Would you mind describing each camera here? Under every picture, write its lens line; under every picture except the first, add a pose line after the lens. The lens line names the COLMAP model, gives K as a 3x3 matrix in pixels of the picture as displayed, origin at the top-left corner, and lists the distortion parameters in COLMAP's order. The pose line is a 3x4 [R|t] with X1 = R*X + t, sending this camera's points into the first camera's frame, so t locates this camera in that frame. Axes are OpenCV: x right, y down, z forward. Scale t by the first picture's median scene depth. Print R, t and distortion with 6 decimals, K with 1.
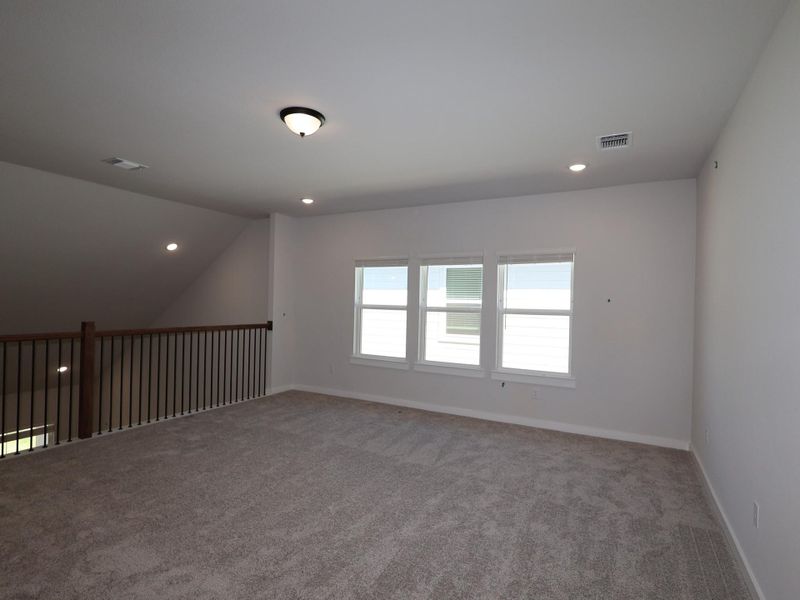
lens RADIAL K [[416.2, 0, 408.8], [0, 416.2, 298.6], [0, 0, 1]] dist [-0.006009, 0.002149]
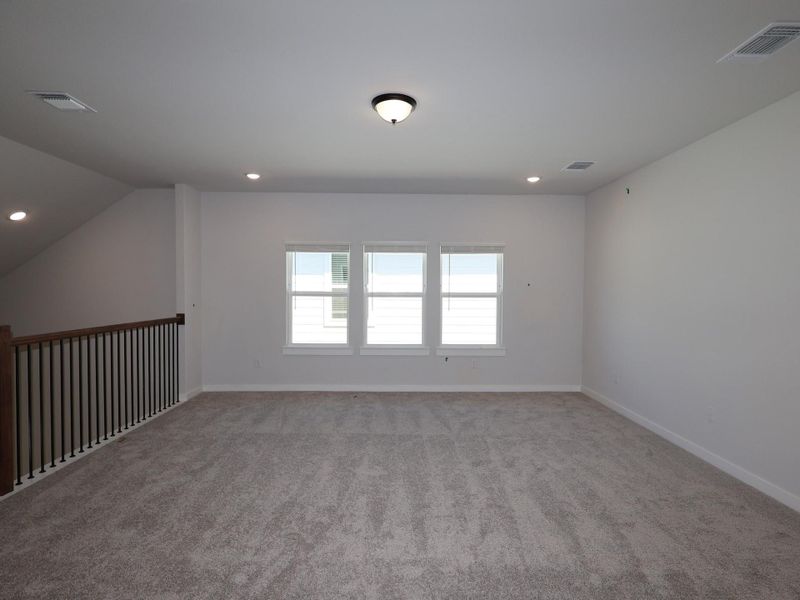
lens RADIAL K [[416.2, 0, 401.0], [0, 416.2, 297.2], [0, 0, 1]] dist [-0.006009, 0.002149]
pose [[0.872155, -0.027079, 0.488480, -0.443935], [0.008646, 0.999164, 0.039953, -0.010738], [-0.489153, -0.030622, 0.871660, 0.070644]]
